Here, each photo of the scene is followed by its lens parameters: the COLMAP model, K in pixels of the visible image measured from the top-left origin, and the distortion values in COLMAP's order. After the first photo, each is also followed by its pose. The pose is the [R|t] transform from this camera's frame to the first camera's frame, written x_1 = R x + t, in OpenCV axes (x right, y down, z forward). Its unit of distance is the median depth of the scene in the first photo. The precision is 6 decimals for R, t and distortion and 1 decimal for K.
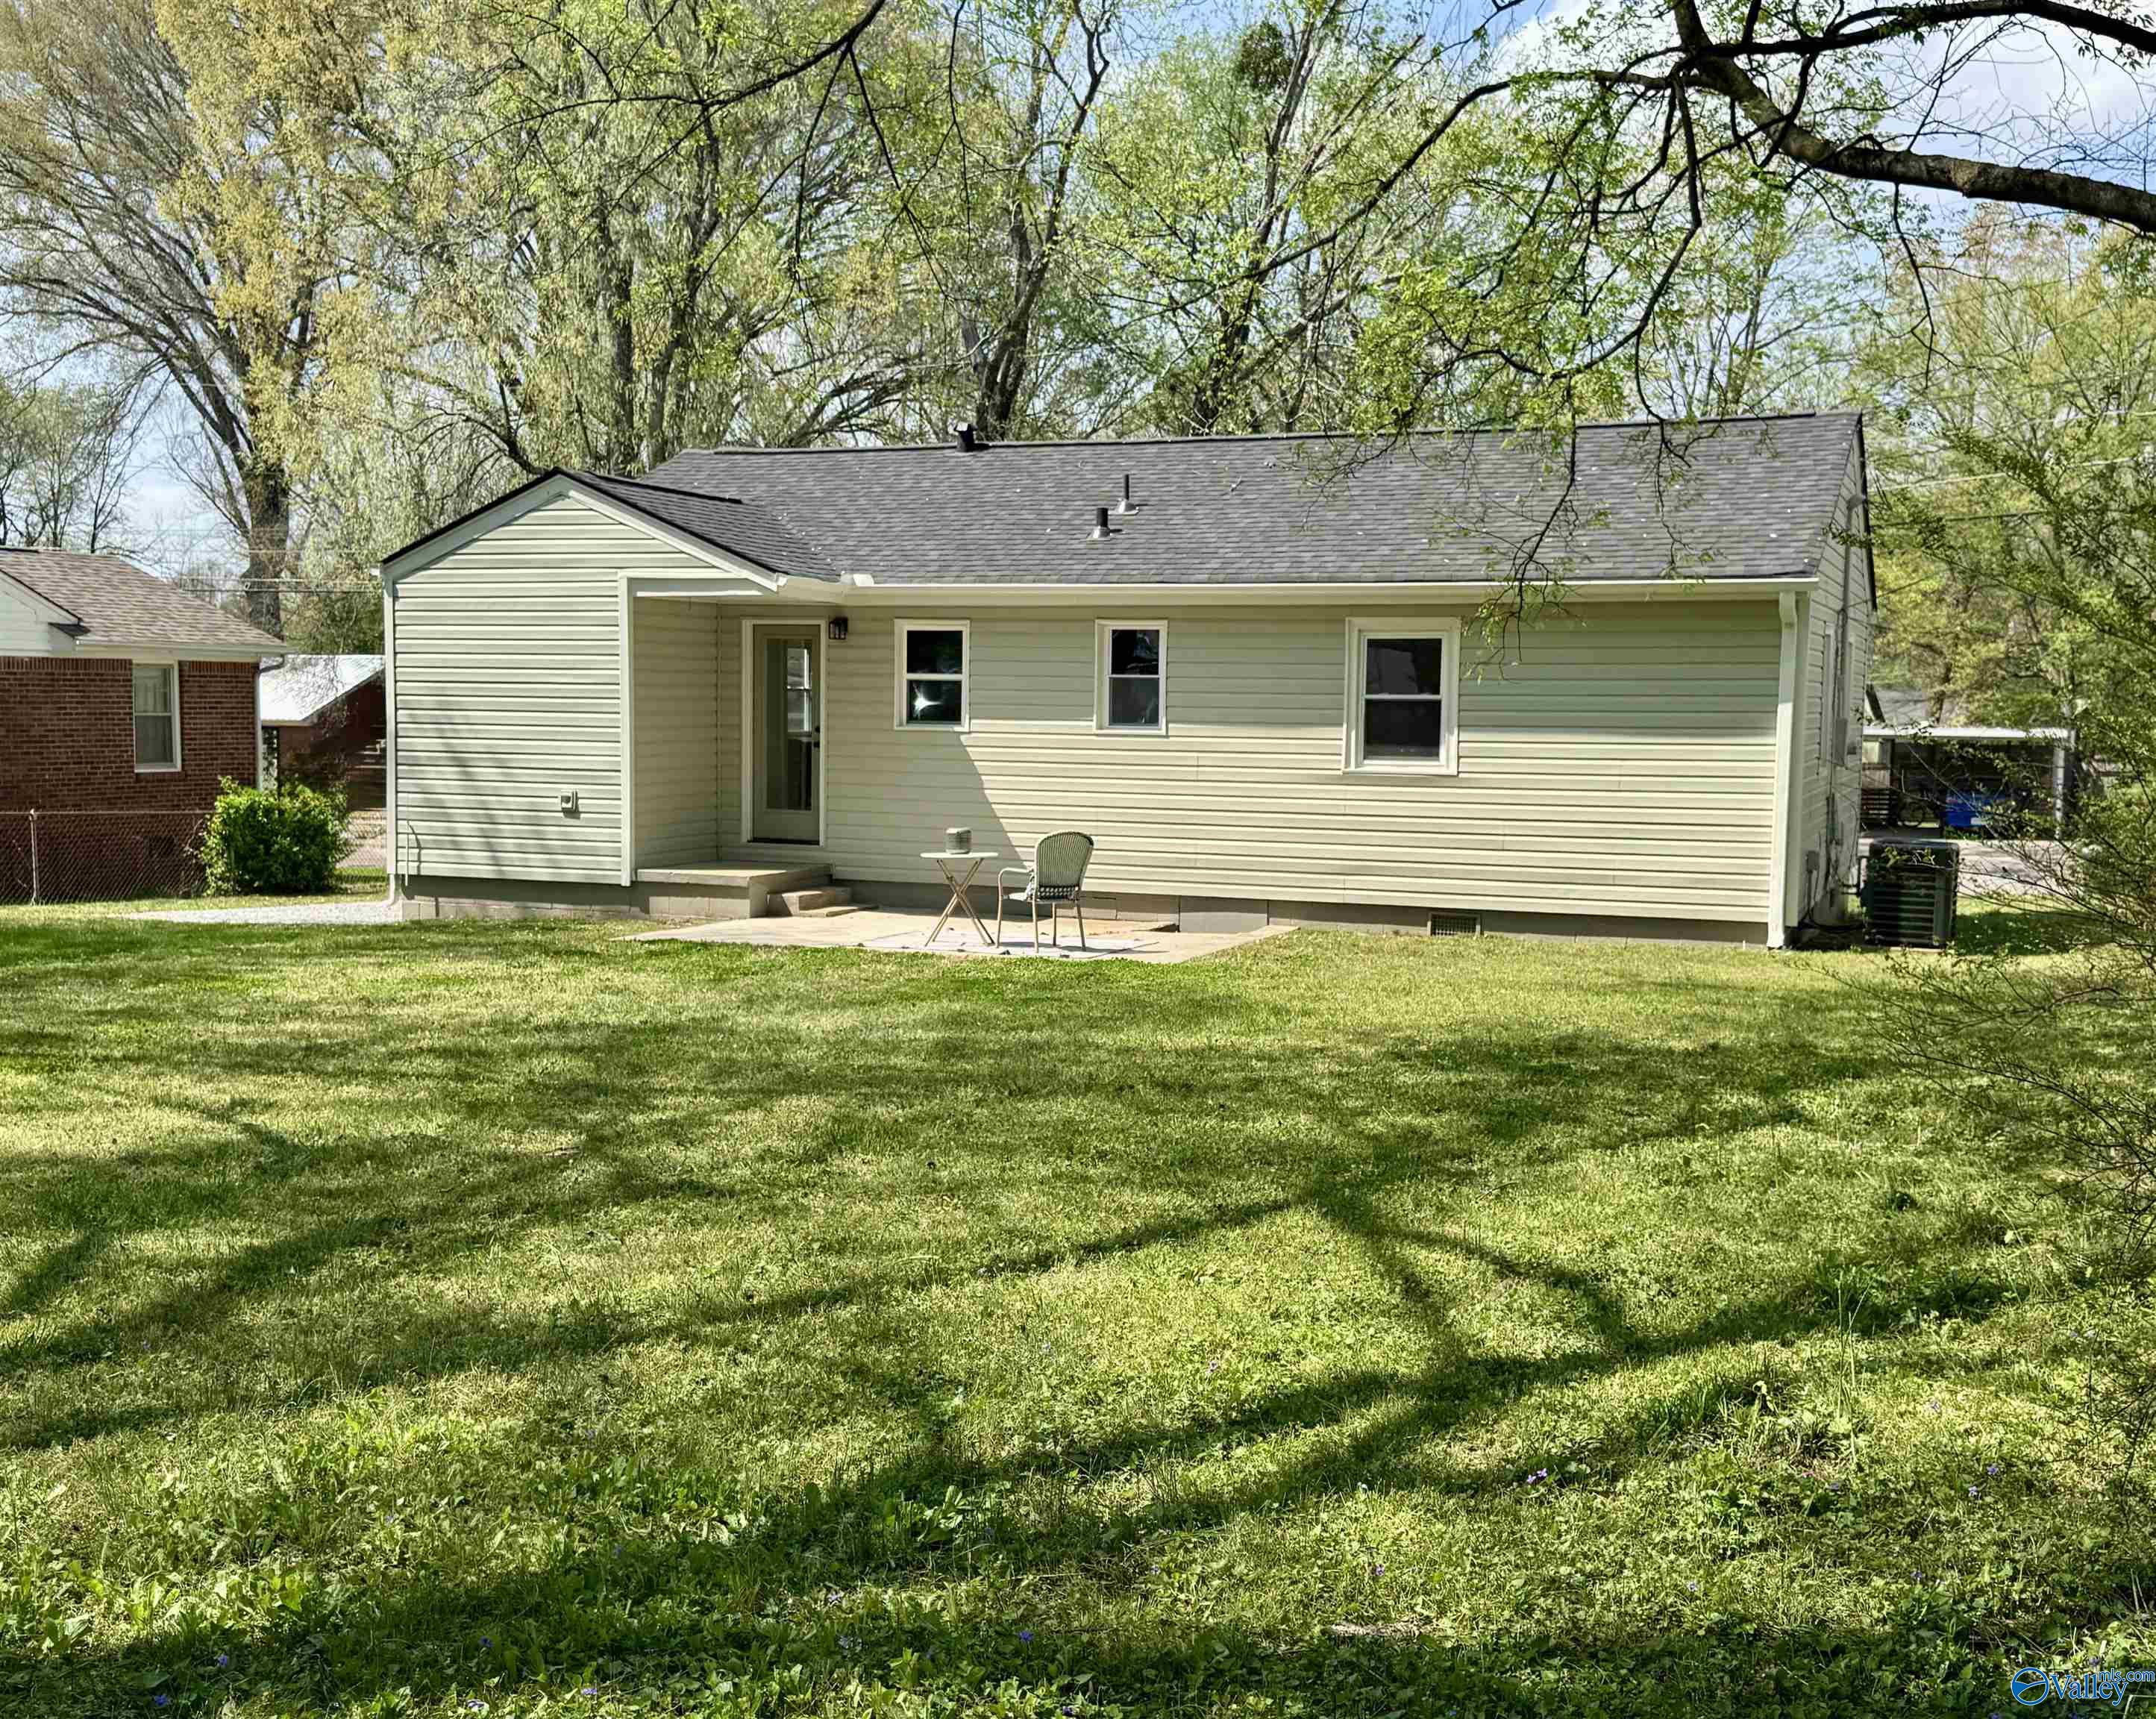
lens RADIAL K [[2346.2, 0, 1084.1], [0, 2346.2, 871.5], [0, 0, 1]] dist [0.098516, 0.000000]
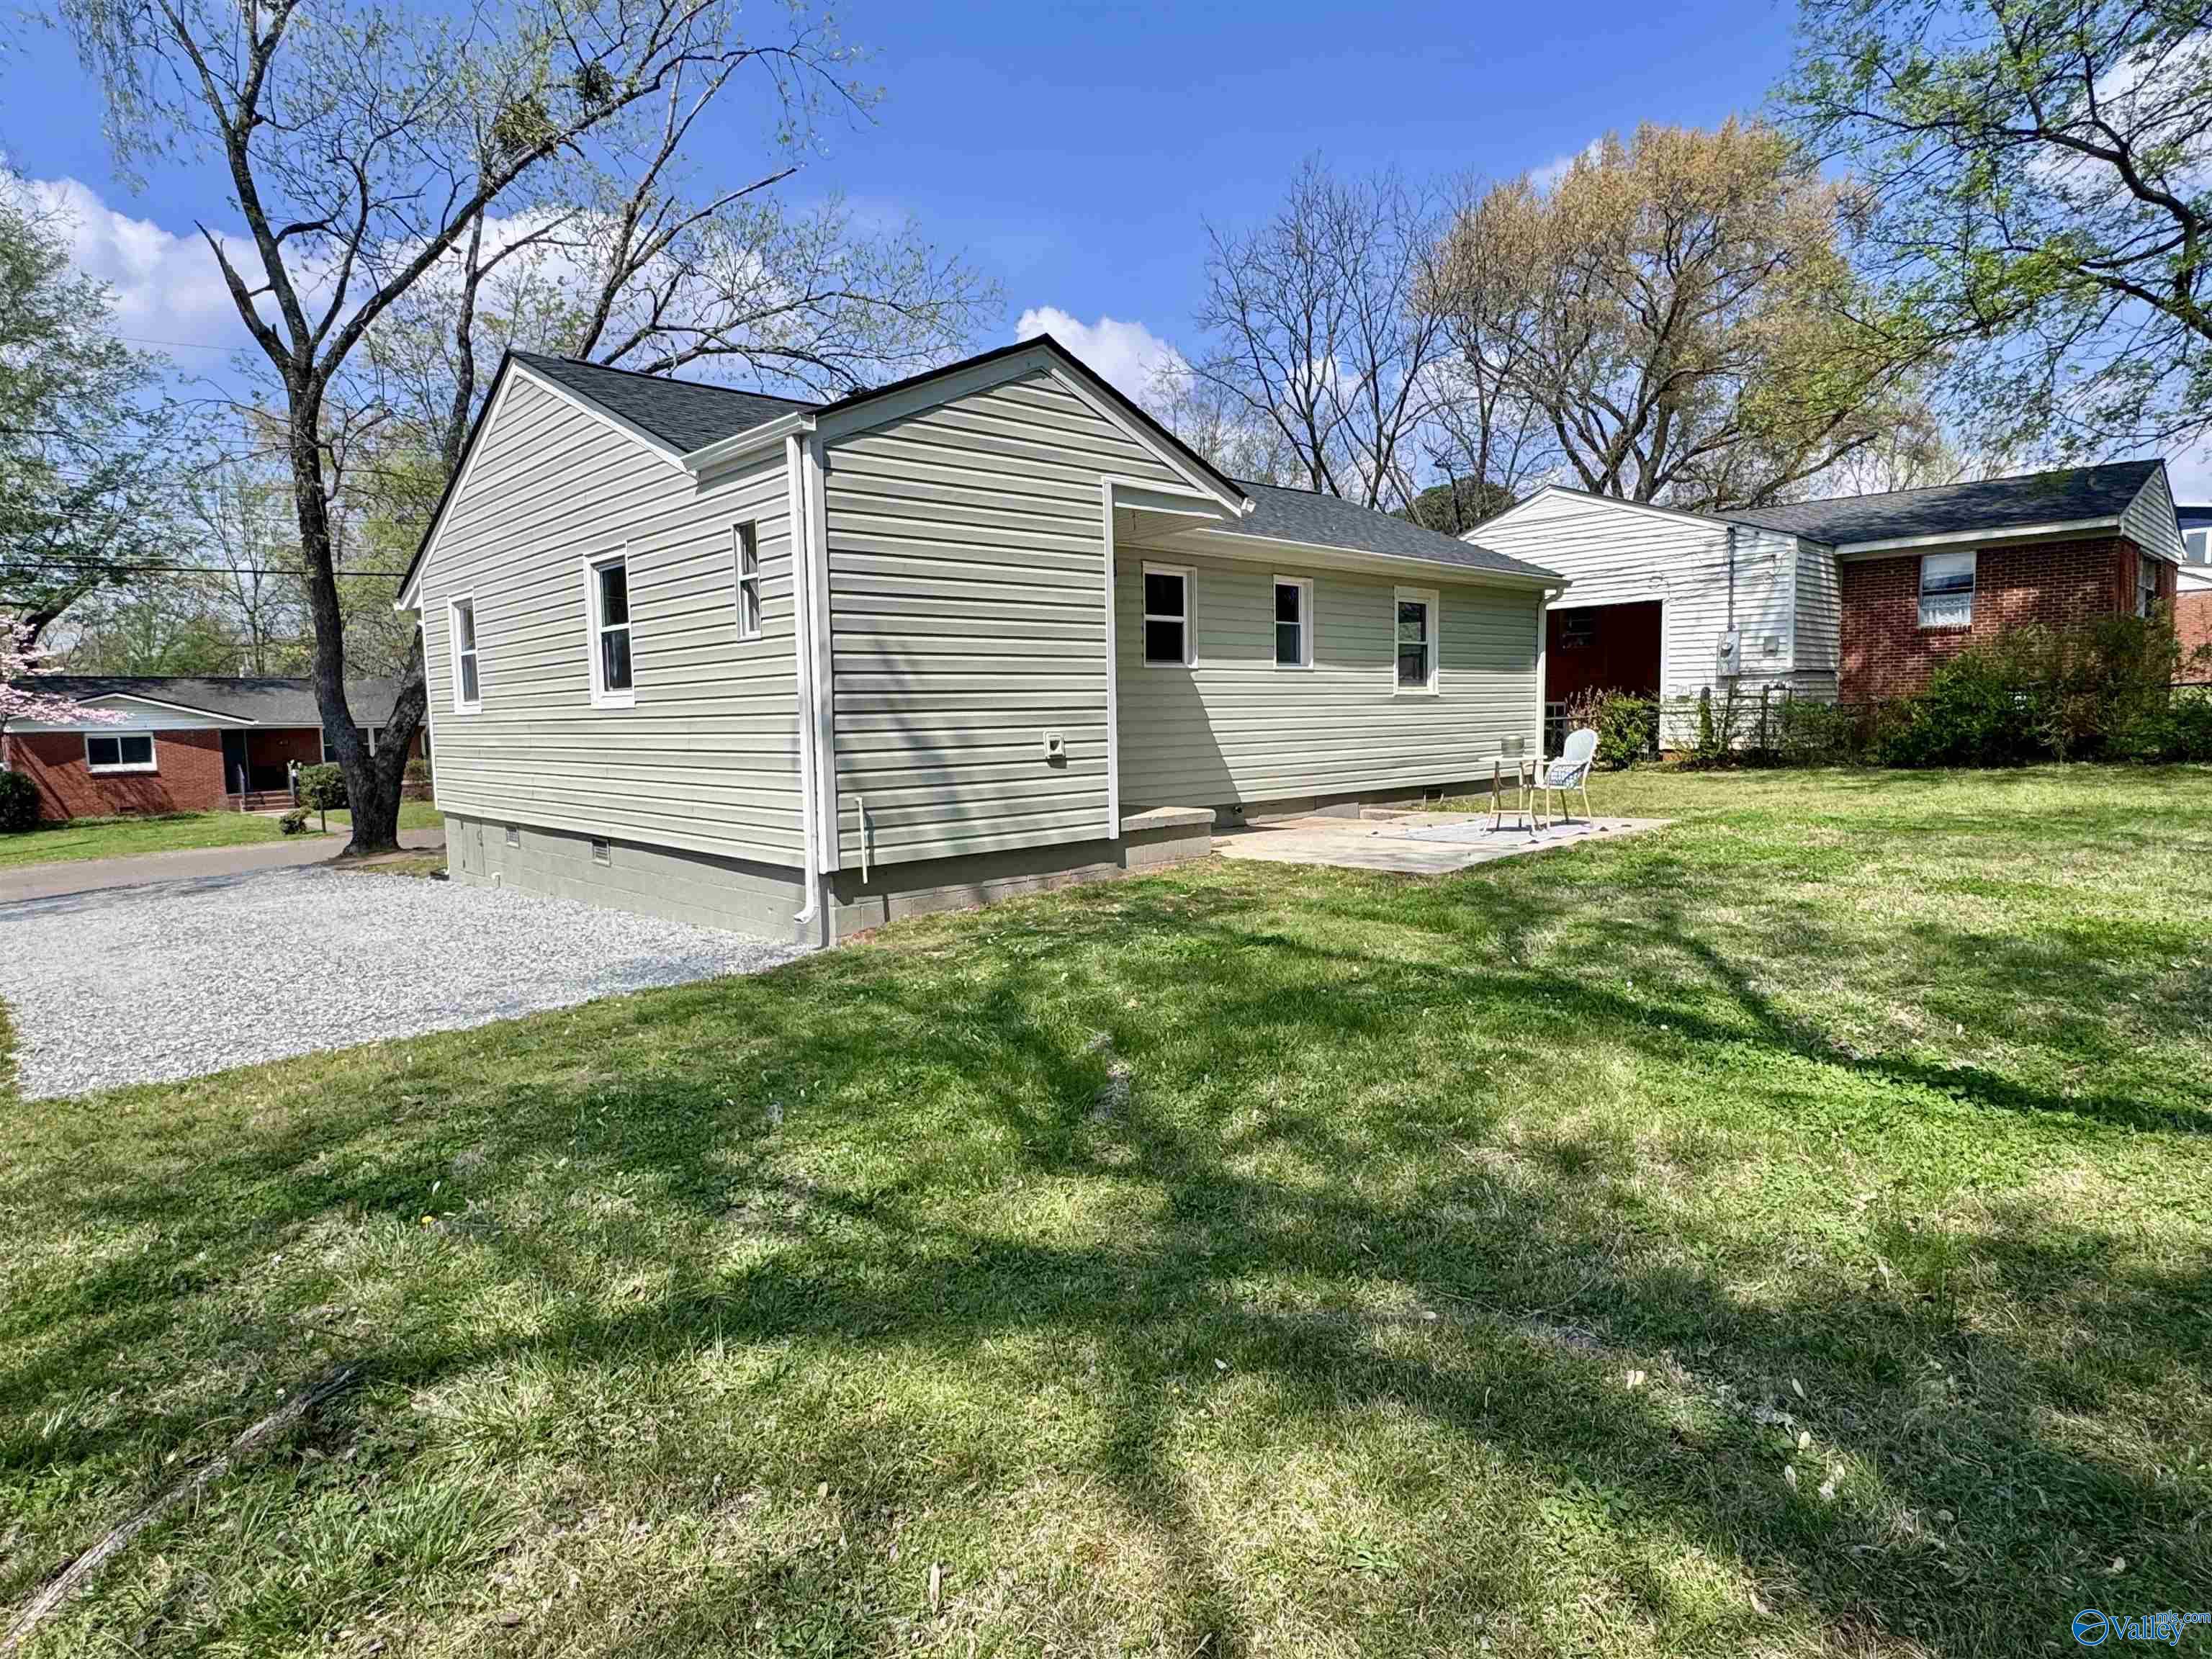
lens RADIAL K [[1238.6, 0, 1099.3], [0, 1238.6, 826.4], [0, 0, 1]] dist [-0.020506, 0.006824]
pose [[0.416799, -0.102771, 0.903170, -0.618676], [0.091780, 0.993269, 0.070668, -0.032150], [-0.904353, 0.053439, 0.423426, 0.819024]]
